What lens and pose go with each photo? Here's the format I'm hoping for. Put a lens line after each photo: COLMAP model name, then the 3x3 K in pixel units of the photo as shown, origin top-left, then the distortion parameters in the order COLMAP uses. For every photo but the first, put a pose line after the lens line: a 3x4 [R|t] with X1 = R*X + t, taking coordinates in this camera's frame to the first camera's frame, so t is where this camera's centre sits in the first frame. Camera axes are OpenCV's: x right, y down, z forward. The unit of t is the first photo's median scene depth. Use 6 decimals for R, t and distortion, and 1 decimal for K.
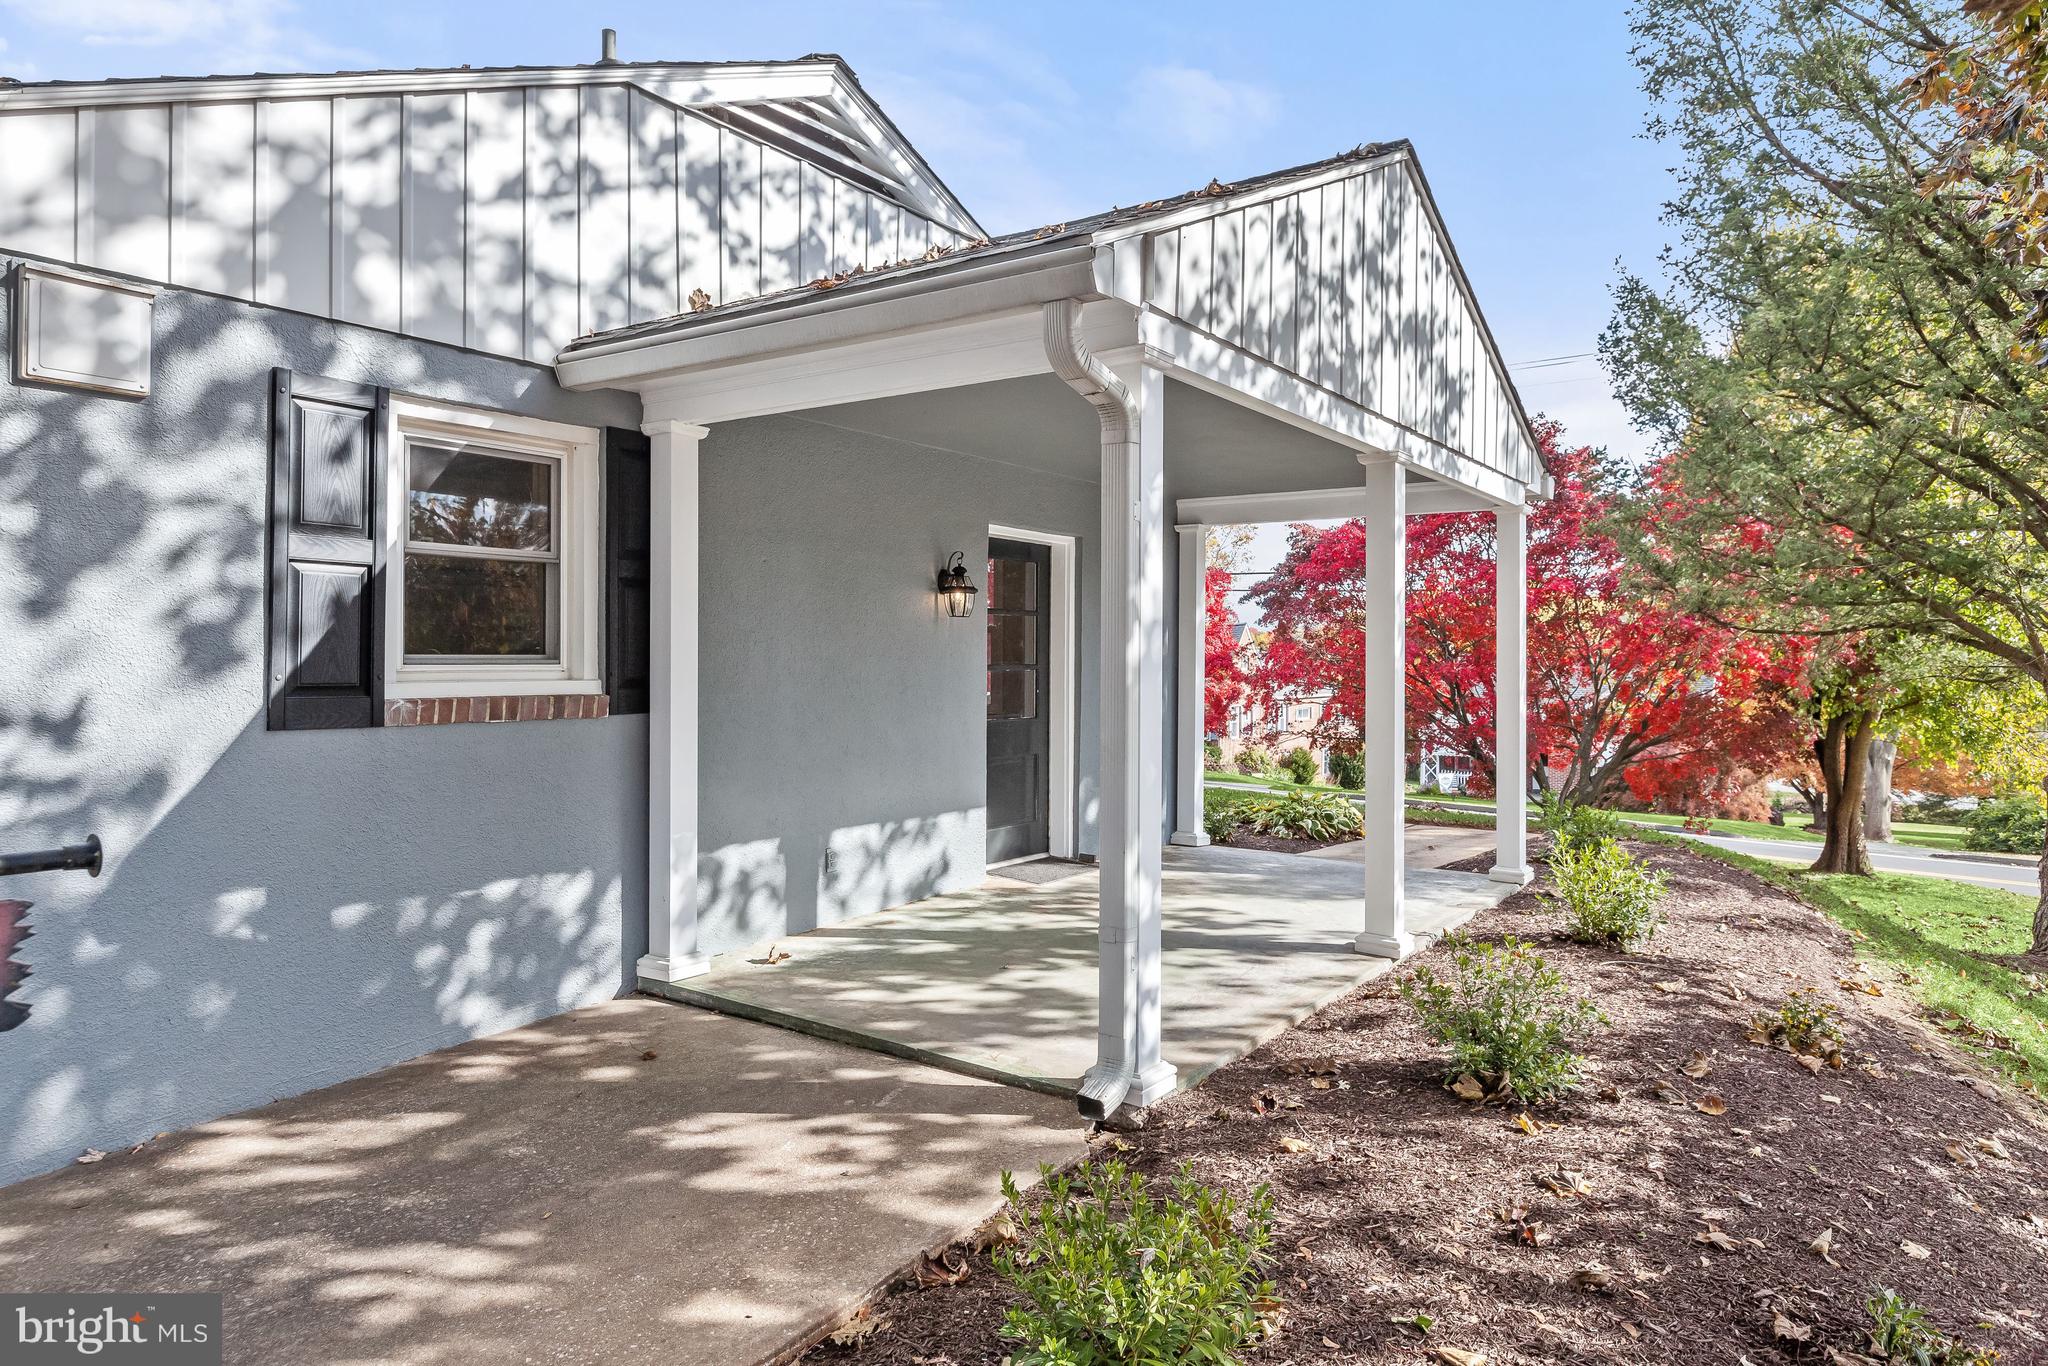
lens RADIAL K [[1239.4, 0, 1035.2], [0, 1239.4, 663.6], [0, 0, 1]] dist [0.006156, 0.001439]
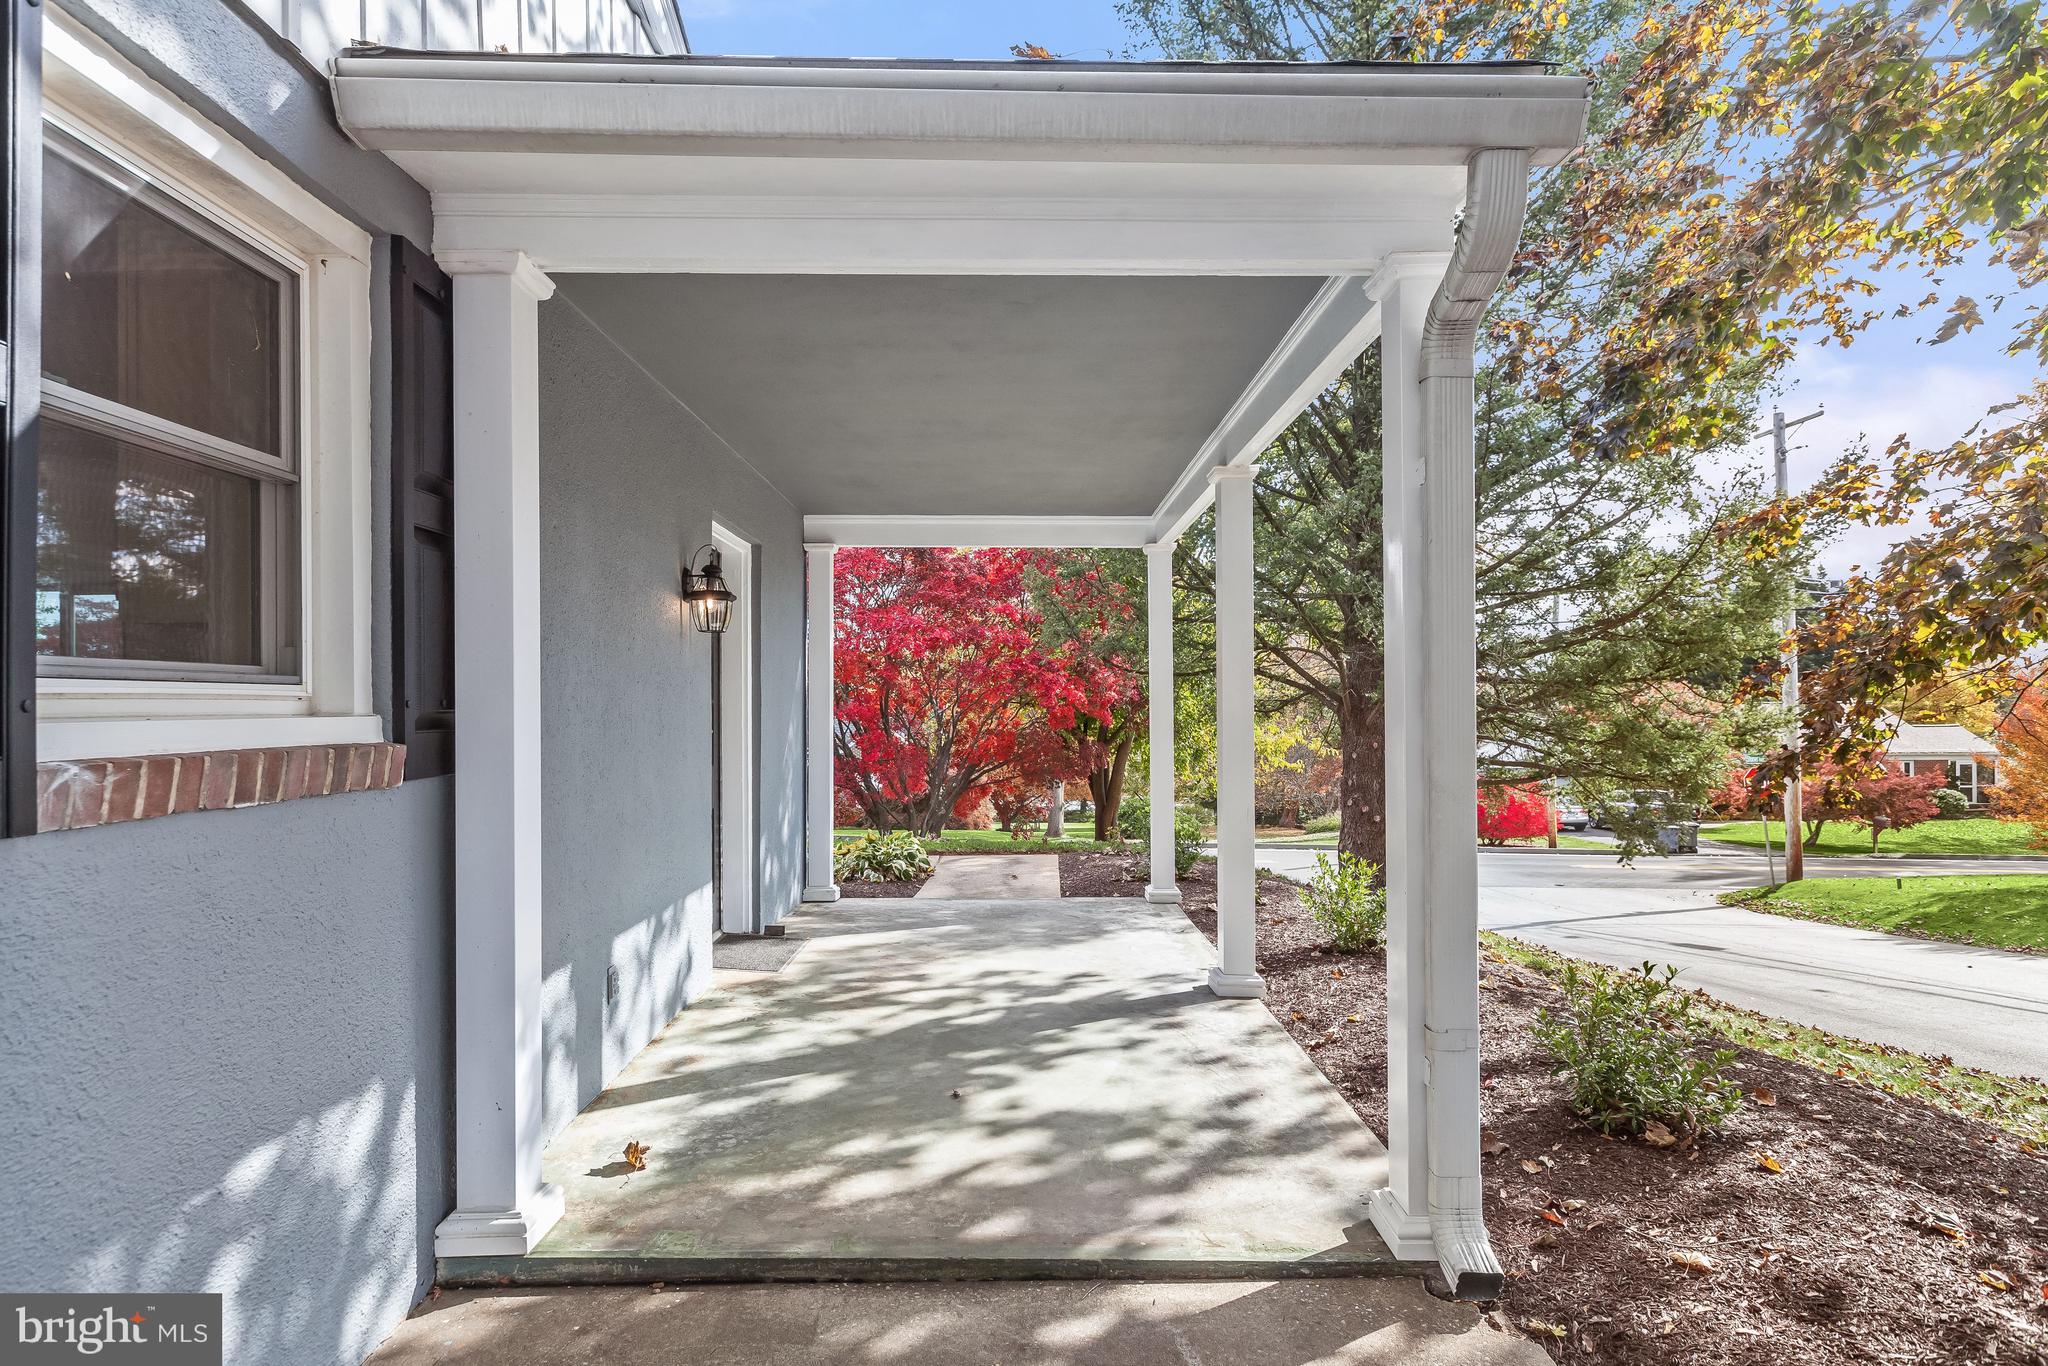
lens RADIAL K [[1109.8, 0, 1023.6], [0, 1109.8, 703.5], [0, 0, 1]] dist [0.010620, -0.001876]
pose [[0.813158, -0.007884, 0.581989, -0.422428], [0.011334, 0.999933, -0.002290, 0.013217], [-0.581932, 0.008459, 0.813193, 0.480918]]
